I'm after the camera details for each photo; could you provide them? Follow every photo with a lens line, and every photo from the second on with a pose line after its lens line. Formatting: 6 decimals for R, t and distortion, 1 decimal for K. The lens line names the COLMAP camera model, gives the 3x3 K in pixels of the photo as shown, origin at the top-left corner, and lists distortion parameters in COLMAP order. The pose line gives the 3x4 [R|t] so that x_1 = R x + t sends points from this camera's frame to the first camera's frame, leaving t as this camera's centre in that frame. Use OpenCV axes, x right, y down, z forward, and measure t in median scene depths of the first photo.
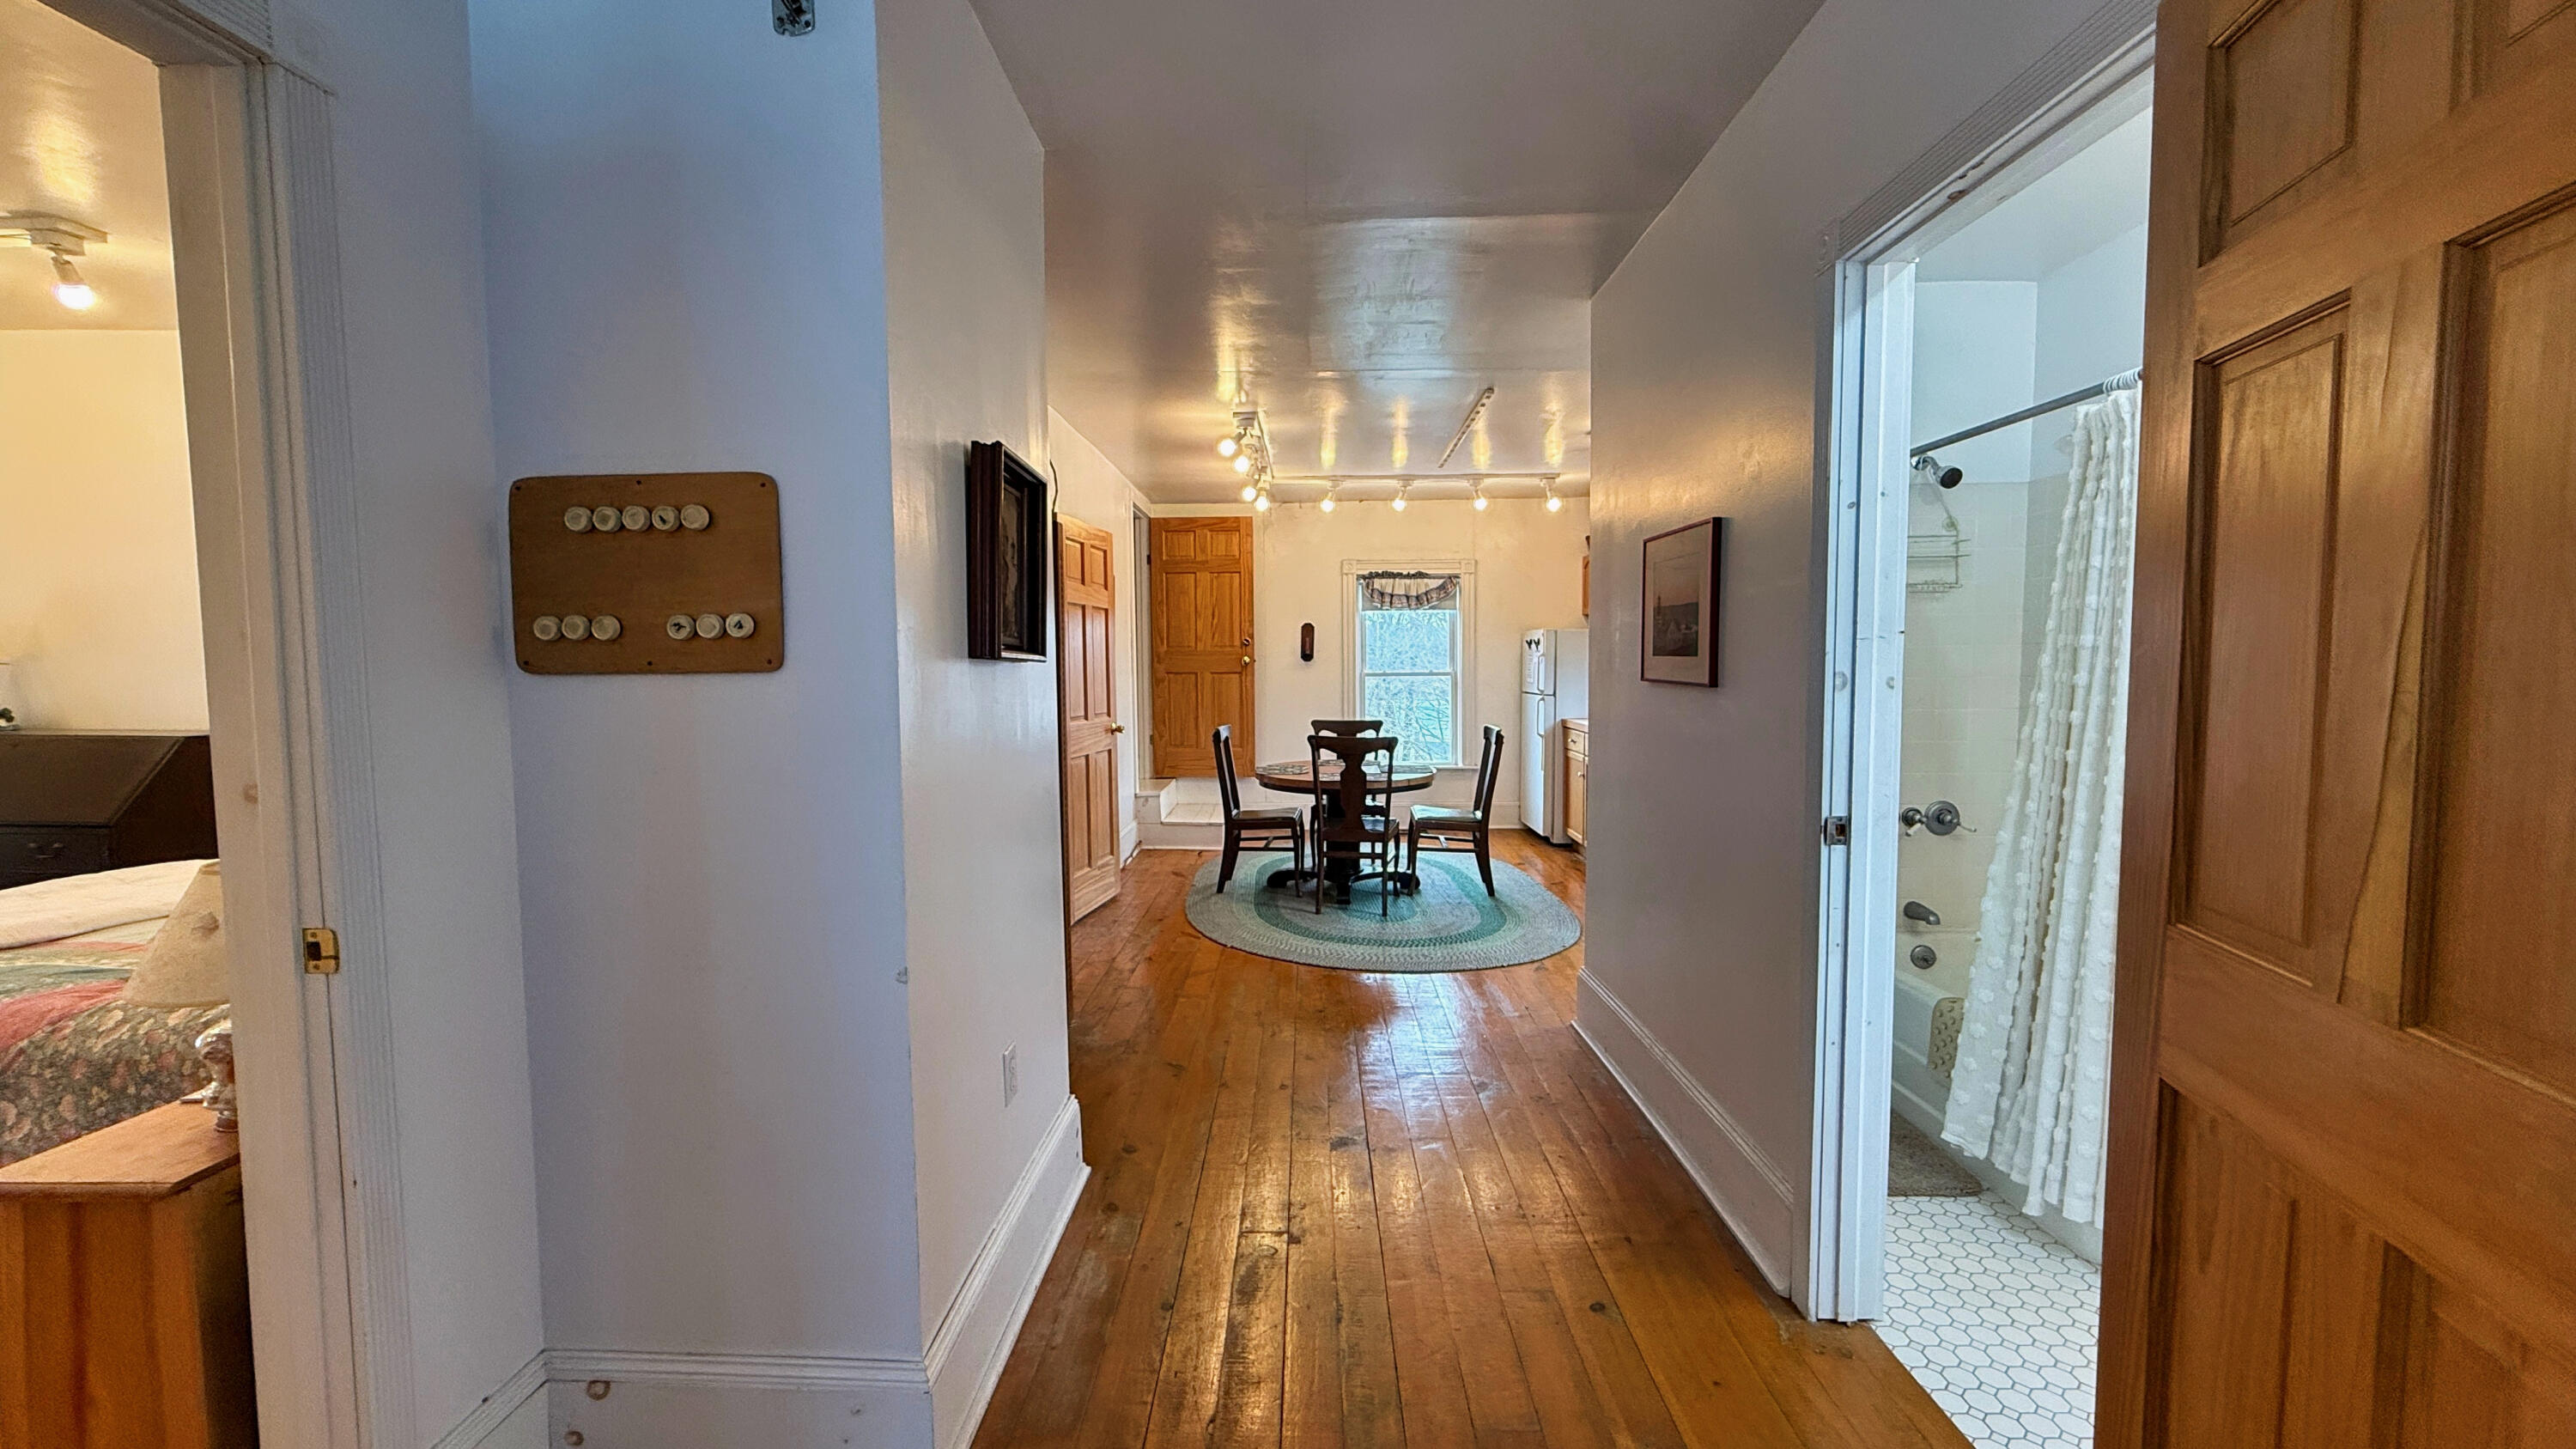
lens RADIAL K [[1015.2, 0, 1279.3], [0, 1015.2, 719.3], [0, 0, 1]] dist [-0.004407, -0.000080]
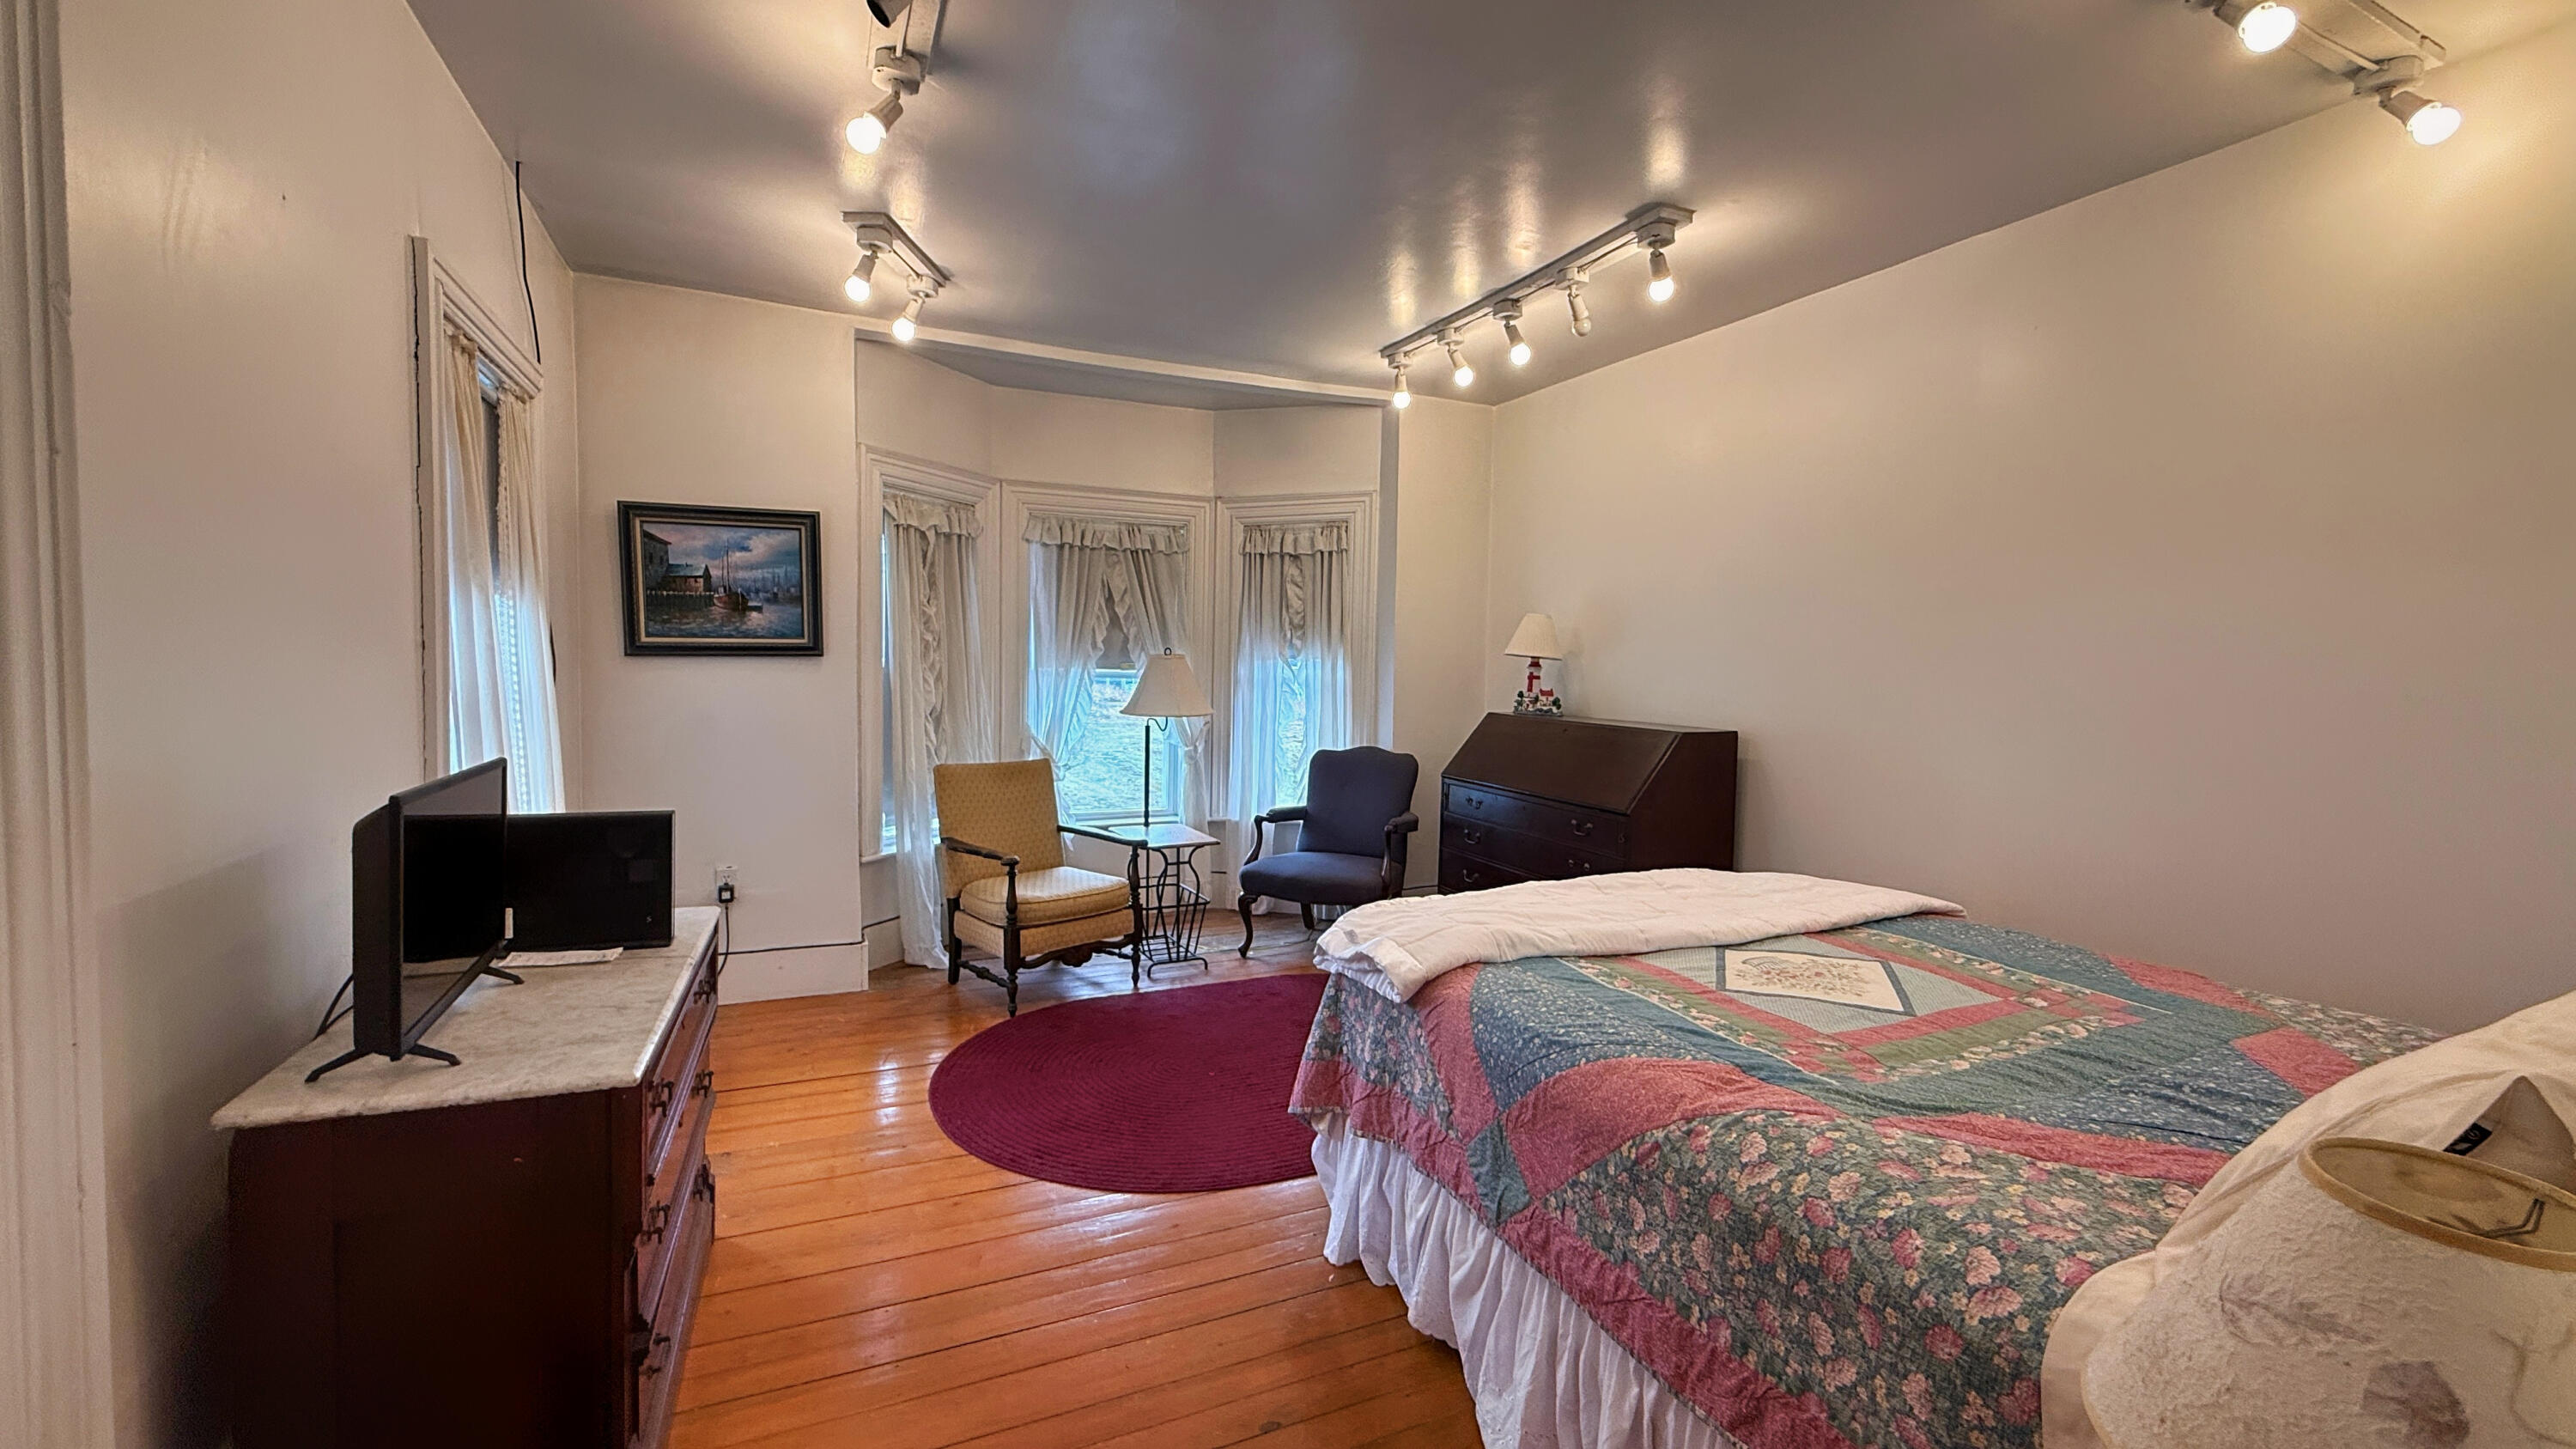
lens RADIAL K [[1015.2, 0, 1286.0], [0, 1015.2, 722.2], [0, 0, 1]] dist [-0.004407, -0.000080]
pose [[0.441434, 0.057883, -0.895425, -0.695663], [-0.067123, 0.997251, 0.031375, 0.000627], [0.894779, 0.046253, 0.444106, 0.384256]]
